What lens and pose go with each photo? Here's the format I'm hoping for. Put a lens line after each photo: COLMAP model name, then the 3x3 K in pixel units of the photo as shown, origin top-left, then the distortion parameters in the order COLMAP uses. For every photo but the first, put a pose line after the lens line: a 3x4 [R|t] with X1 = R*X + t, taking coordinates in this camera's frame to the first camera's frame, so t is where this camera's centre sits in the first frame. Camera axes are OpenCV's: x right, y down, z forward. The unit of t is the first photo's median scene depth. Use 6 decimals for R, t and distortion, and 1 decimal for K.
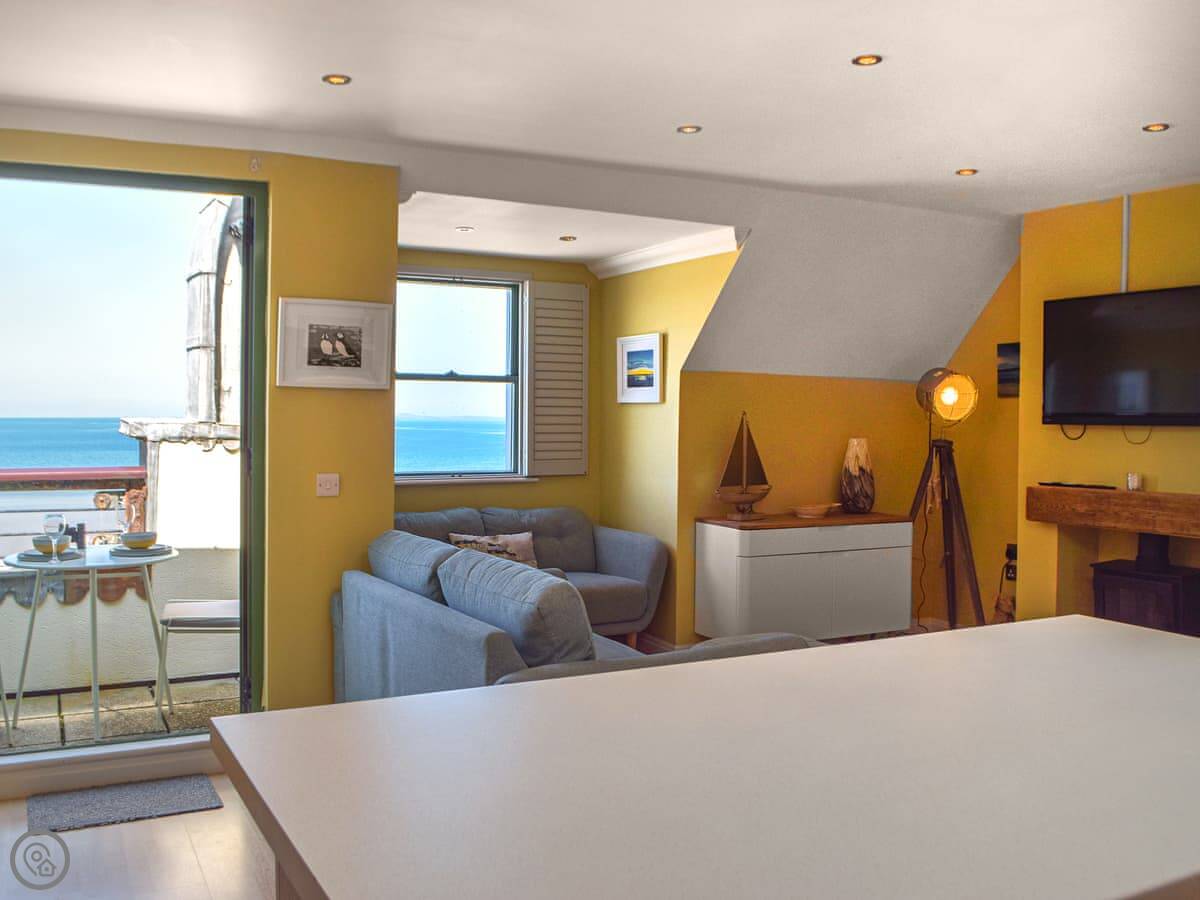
lens RADIAL K [[1139.6, 0, 627.7], [0, 1139.6, 510.0], [0, 0, 1]] dist [0.099293, -0.003622]
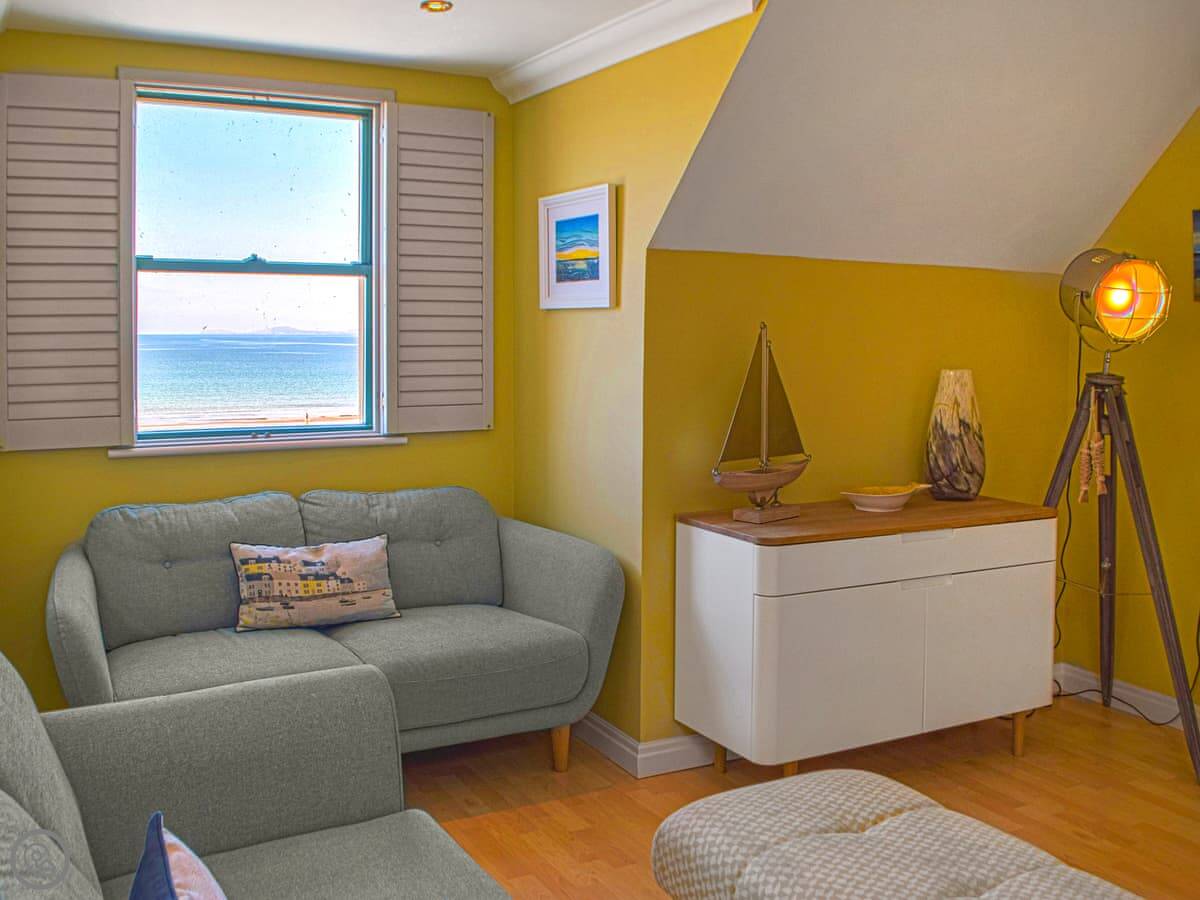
lens RADIAL K [[1131.9, 0, 600.1], [0, 1131.9, 356.9], [0, 0, 1]] dist [-0.061820, -0.013730]
pose [[0.999983, -0.002069, -0.005496, 0.025787], [0.001760, 0.998448, -0.055667, -0.038818], [0.005602, 0.055657, 0.998434, 0.442719]]
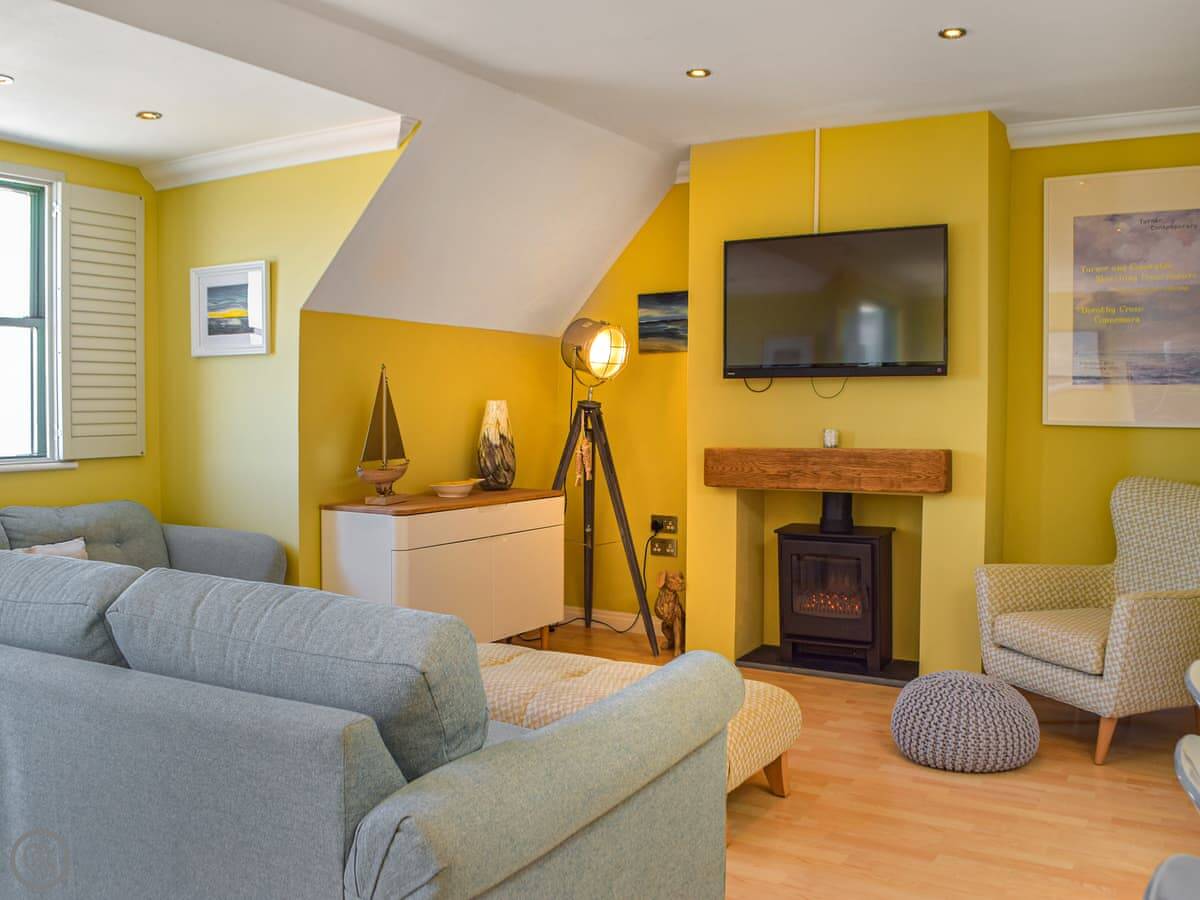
lens RADIAL K [[1099.6, 0, 549.3], [0, 1099.6, 487.5], [0, 0, 1]] dist [-0.016532, -0.010483]
pose [[0.883701, -0.046429, 0.465744, -0.146247], [0.051224, 0.998684, 0.002363, 0.001377], [-0.465241, 0.021769, 0.884916, 0.274184]]
